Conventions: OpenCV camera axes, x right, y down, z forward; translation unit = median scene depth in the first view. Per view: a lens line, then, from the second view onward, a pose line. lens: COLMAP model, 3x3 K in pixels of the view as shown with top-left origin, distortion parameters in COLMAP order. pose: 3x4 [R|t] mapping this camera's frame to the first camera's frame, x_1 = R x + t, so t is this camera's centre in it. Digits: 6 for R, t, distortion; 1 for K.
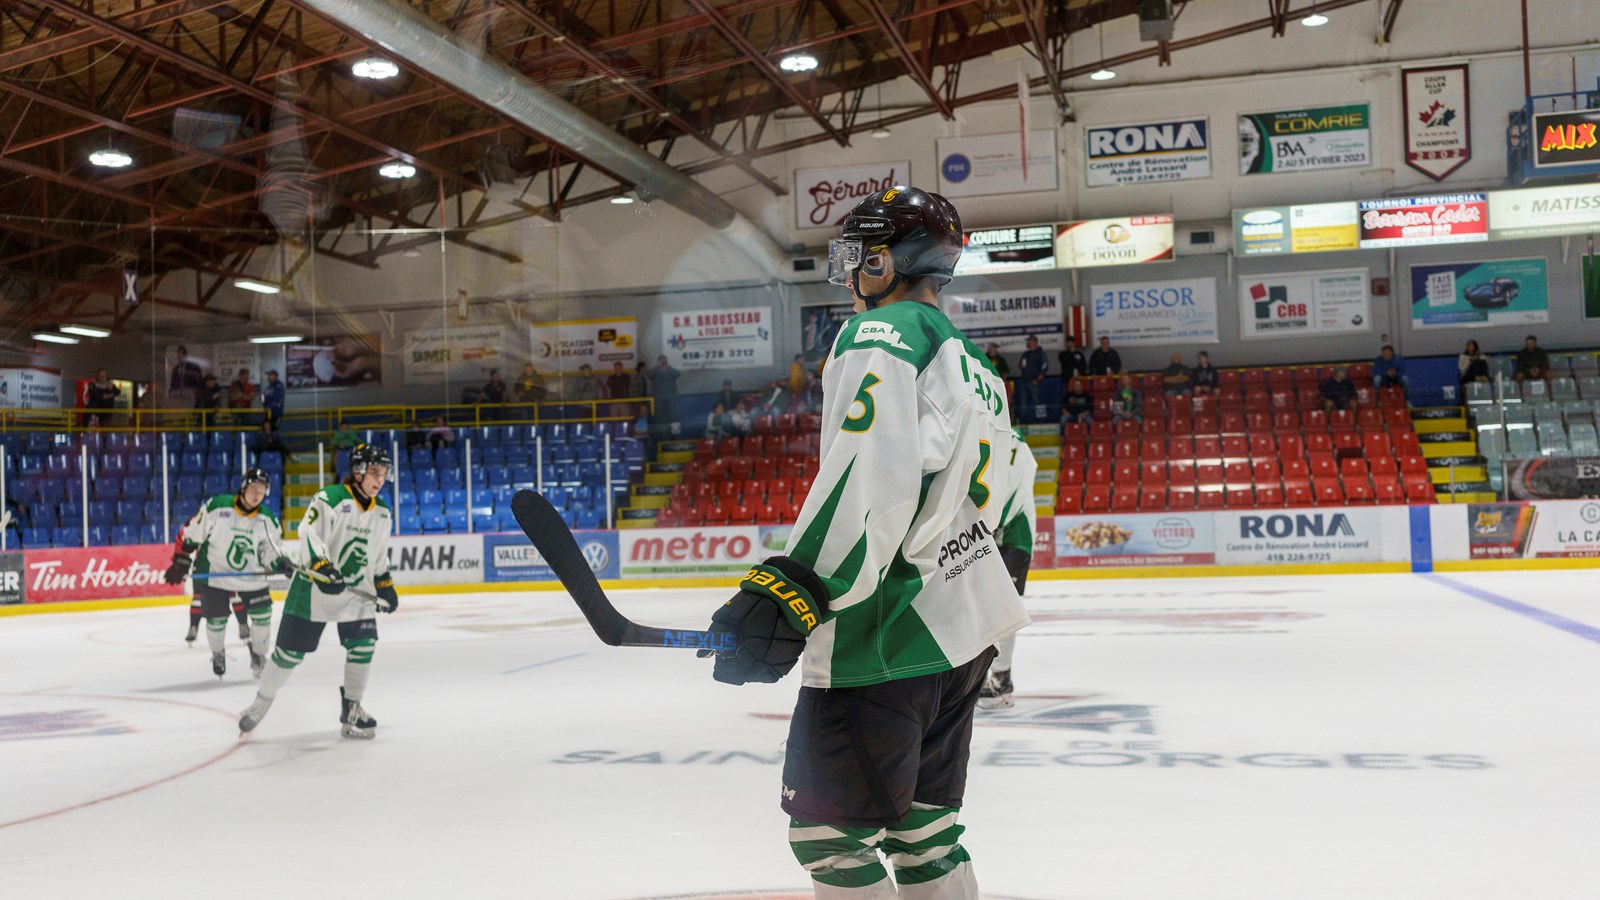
lens RADIAL K [[1631.8, 0, 808.2], [0, 1631.8, 452.2], [0, 0, 1]] dist [0.005264, 0.000000]
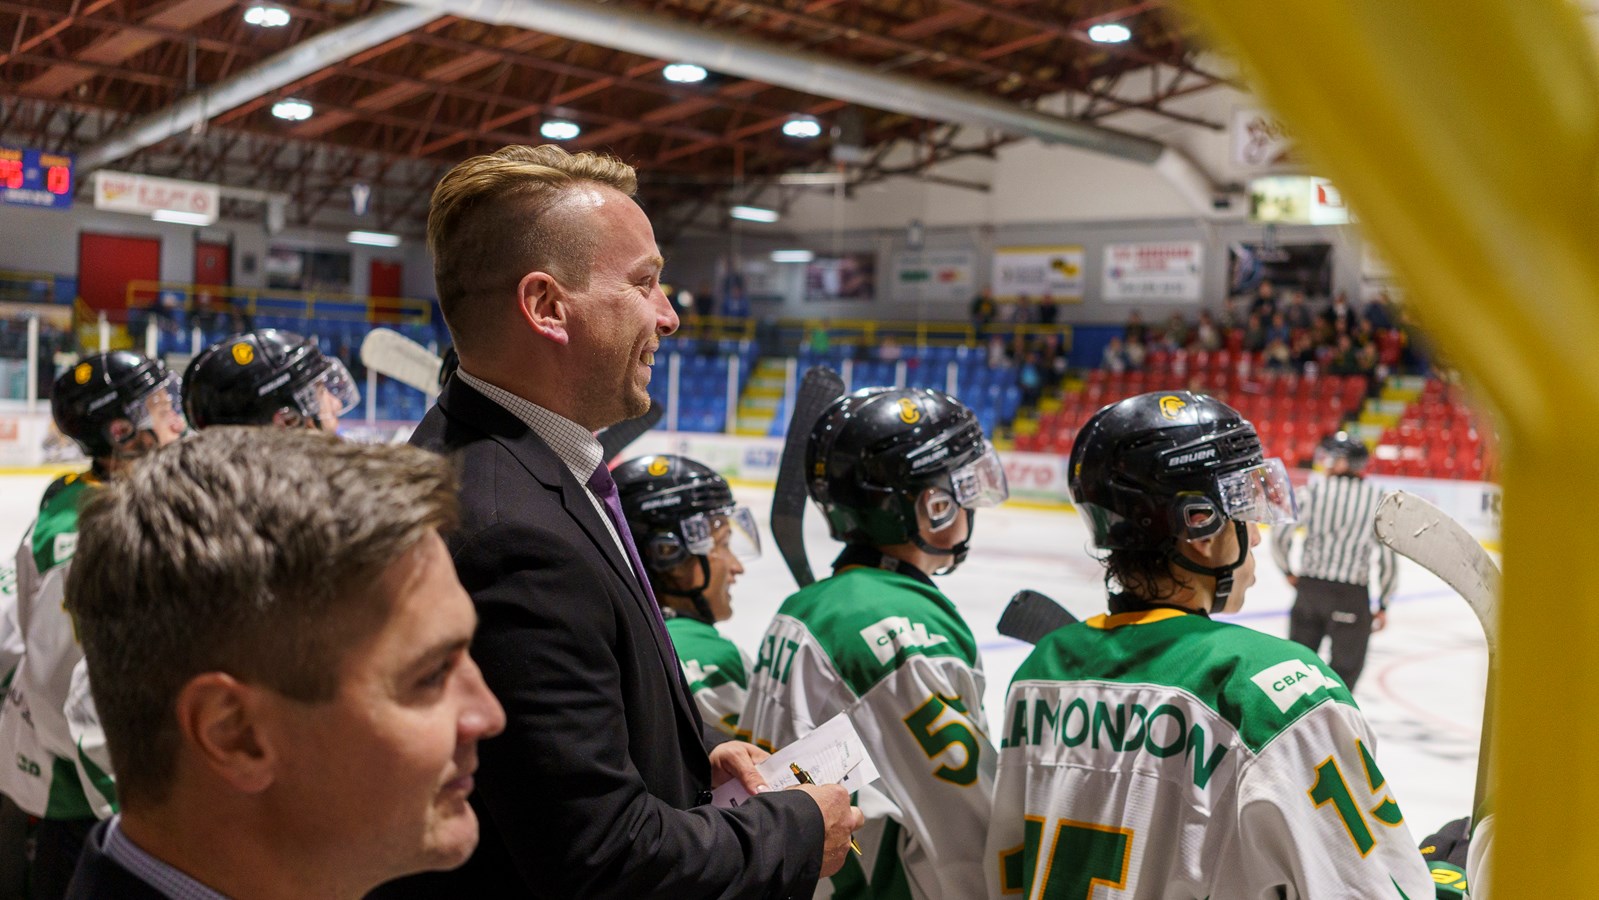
lens RADIAL K [[1836.4, 0, 775.2], [0, 1836.4, 460.0], [0, 0, 1]] dist [-0.002979, 0.000000]
pose [[0.871842, 0.087514, -0.481905, 0.339687], [-0.053922, 0.995077, 0.083152, -0.039138], [0.486809, -0.046510, 0.872269, -0.145255]]
